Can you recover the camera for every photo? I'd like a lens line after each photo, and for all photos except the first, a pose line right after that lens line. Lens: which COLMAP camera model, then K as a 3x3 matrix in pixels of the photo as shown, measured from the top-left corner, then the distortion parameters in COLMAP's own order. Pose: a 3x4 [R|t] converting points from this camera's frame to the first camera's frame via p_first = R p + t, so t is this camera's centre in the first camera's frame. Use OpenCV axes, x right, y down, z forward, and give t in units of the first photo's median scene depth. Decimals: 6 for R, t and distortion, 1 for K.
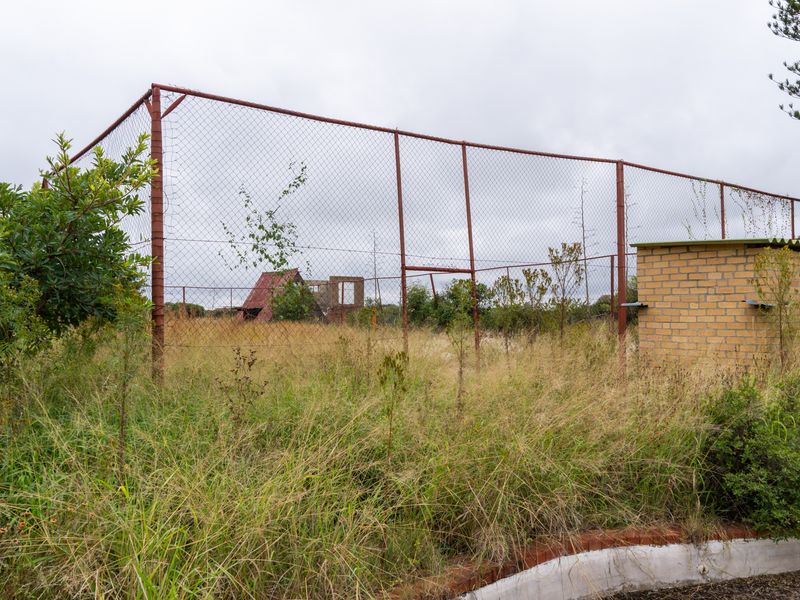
lens RADIAL K [[658.9, 0, 400.0], [0, 658.9, 300.0], [0, 0, 1]] dist [-0.015047, -0.004649]
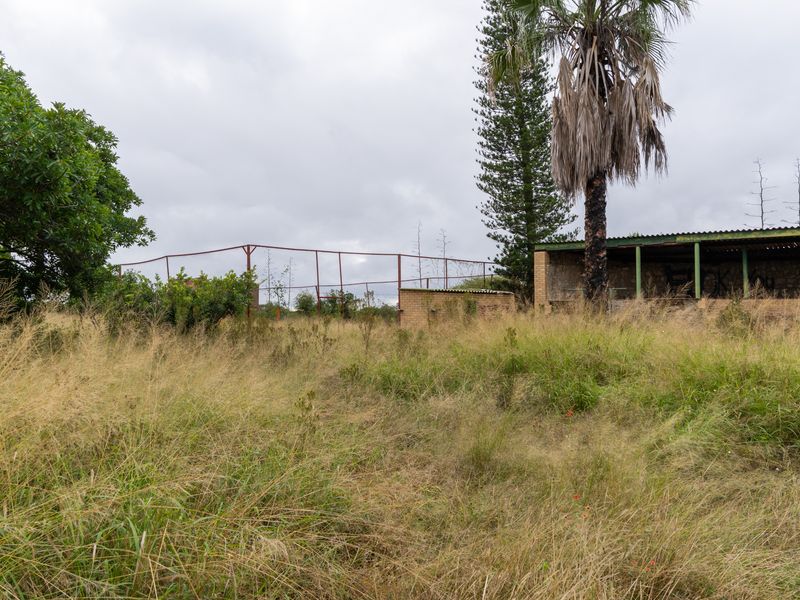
lens RADIAL K [[658.9, 0, 400.0], [0, 658.9, 300.0], [0, 0, 1]] dist [-0.015047, -0.004649]
pose [[0.981696, 0.010880, 0.190141, -0.057705], [-0.011120, 0.999938, 0.000195, -0.011672], [-0.190127, -0.002306, 0.981757, -0.580053]]
